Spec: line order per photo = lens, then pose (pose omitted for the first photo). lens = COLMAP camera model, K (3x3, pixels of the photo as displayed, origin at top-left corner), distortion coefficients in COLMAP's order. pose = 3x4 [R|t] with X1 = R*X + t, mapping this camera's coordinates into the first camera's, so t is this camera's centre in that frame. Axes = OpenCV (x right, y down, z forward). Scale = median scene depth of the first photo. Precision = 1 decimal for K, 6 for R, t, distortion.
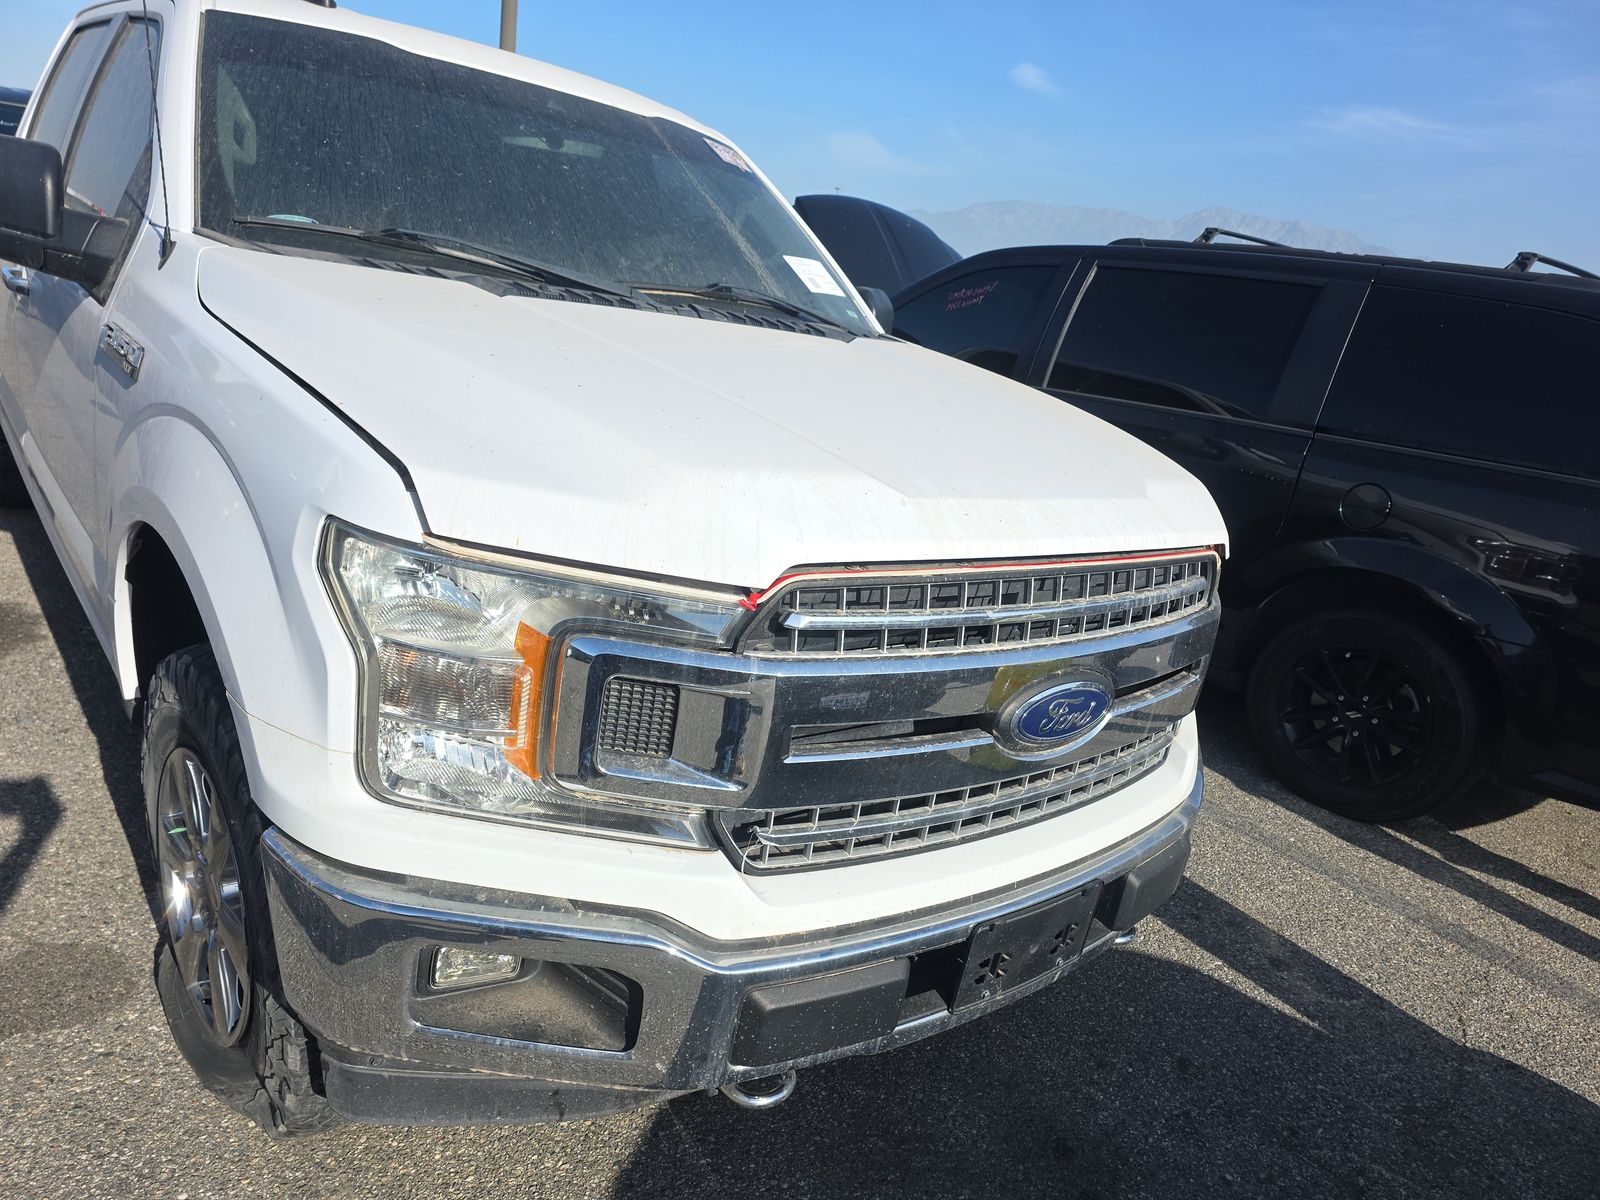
lens RADIAL K [[1107.4, 0, 788.5], [0, 1107.4, 592.2], [0, 0, 1]] dist [0.061002, -0.067532]
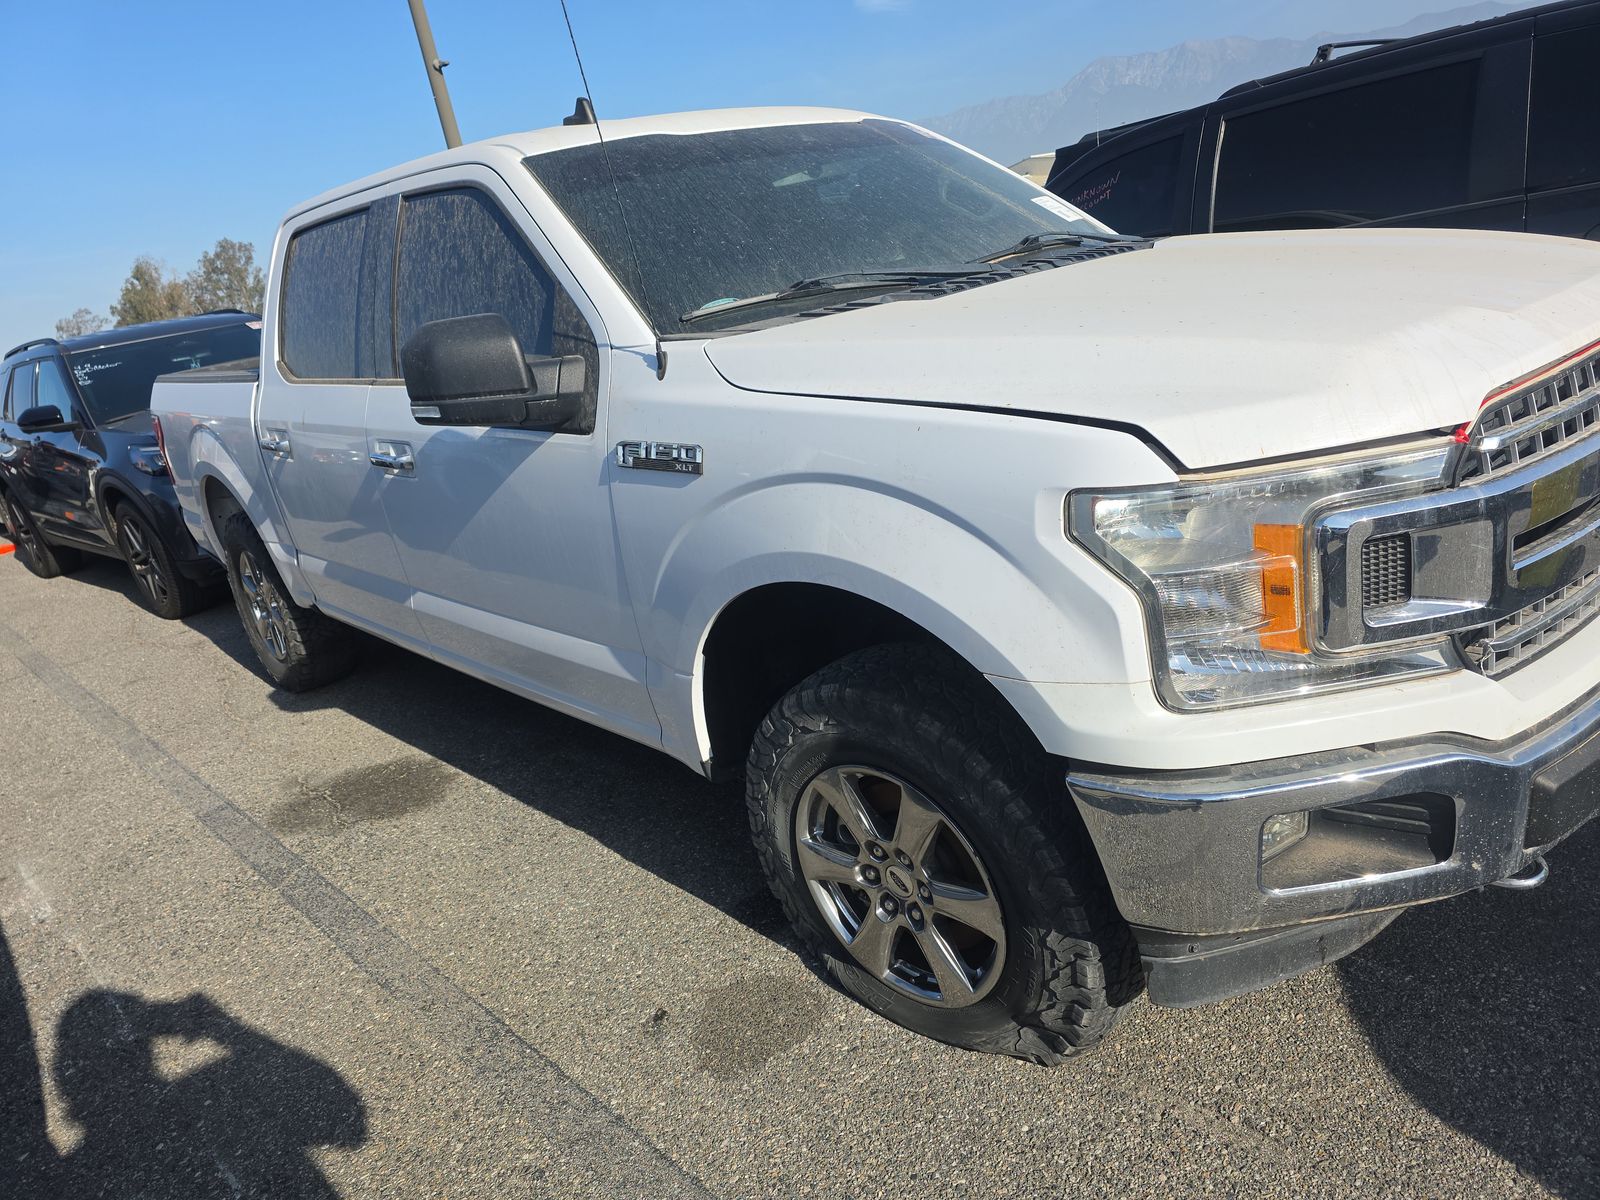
lens RADIAL K [[1107.4, 0, 788.5], [0, 1107.4, 592.2], [0, 0, 1]] dist [0.061002, -0.067532]
pose [[0.943850, -0.325343, -0.057442, -0.452137], [0.325961, 0.945382, 0.001480, -0.045657], [0.053823, -0.020121, 0.998348, -0.115538]]
